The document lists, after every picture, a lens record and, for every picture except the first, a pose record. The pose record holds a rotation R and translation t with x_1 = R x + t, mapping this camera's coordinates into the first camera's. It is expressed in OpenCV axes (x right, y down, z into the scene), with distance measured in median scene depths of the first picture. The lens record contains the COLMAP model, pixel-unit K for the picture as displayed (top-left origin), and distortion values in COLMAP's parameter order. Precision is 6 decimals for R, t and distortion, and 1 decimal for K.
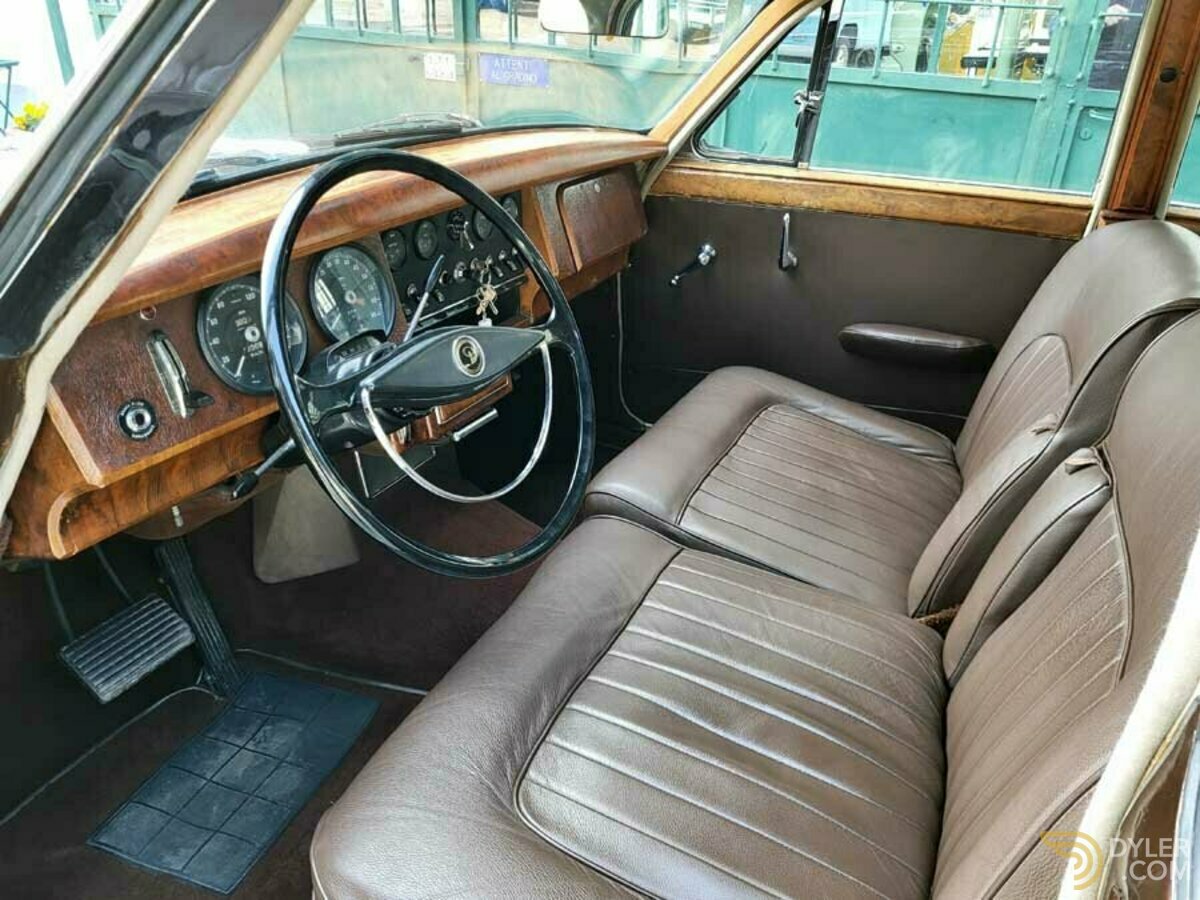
lens RADIAL K [[905.5, 0, 601.0], [0, 905.5, 447.3], [0, 0, 1]] dist [0.020845, -0.009223]
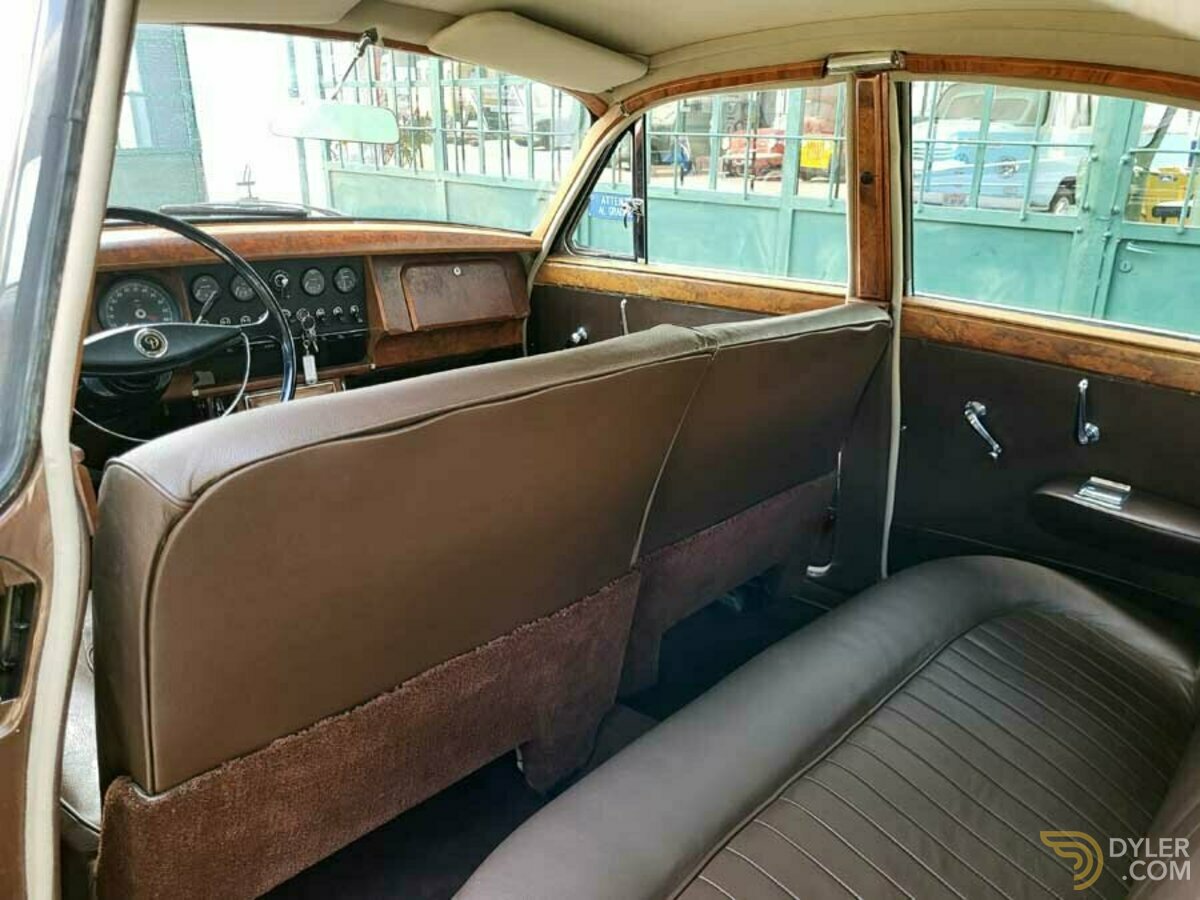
lens RADIAL K [[905.5, 0, 596.9], [0, 905.5, 447.3], [0, 0, 1]] dist [0.020845, -0.009223]
pose [[0.956869, 0.077314, -0.280044, 0.477088], [-0.120215, 0.982912, -0.139397, 0.089585], [0.264481, 0.167050, 0.949813, -0.080475]]
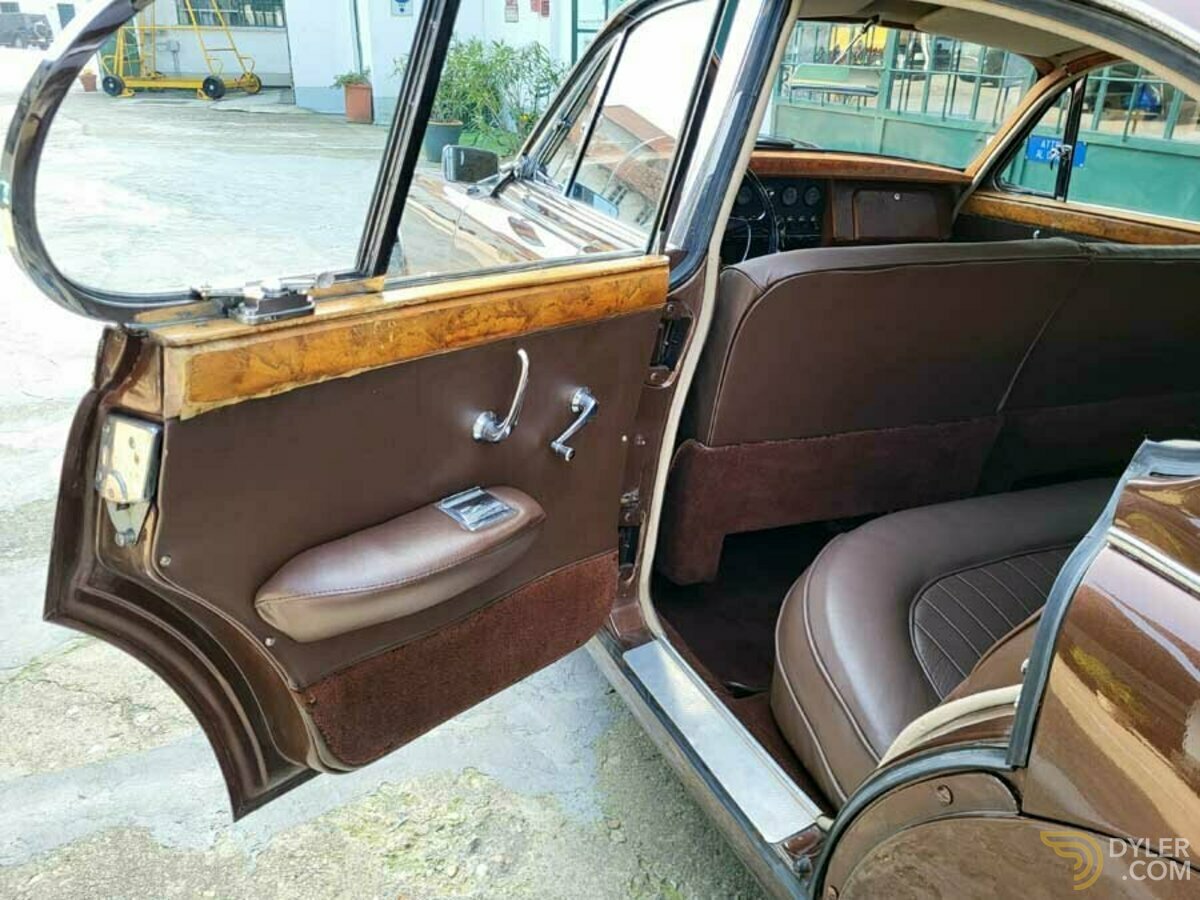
lens RADIAL K [[905.5, 0, 596.9], [0, 905.5, 445.9], [0, 0, 1]] dist [0.020845, -0.009223]
pose [[0.743686, 0.256338, -0.617432, 0.604986], [-0.315422, 0.948848, 0.014010, 0.233376], [0.589440, 0.184333, 0.786500, -0.409543]]
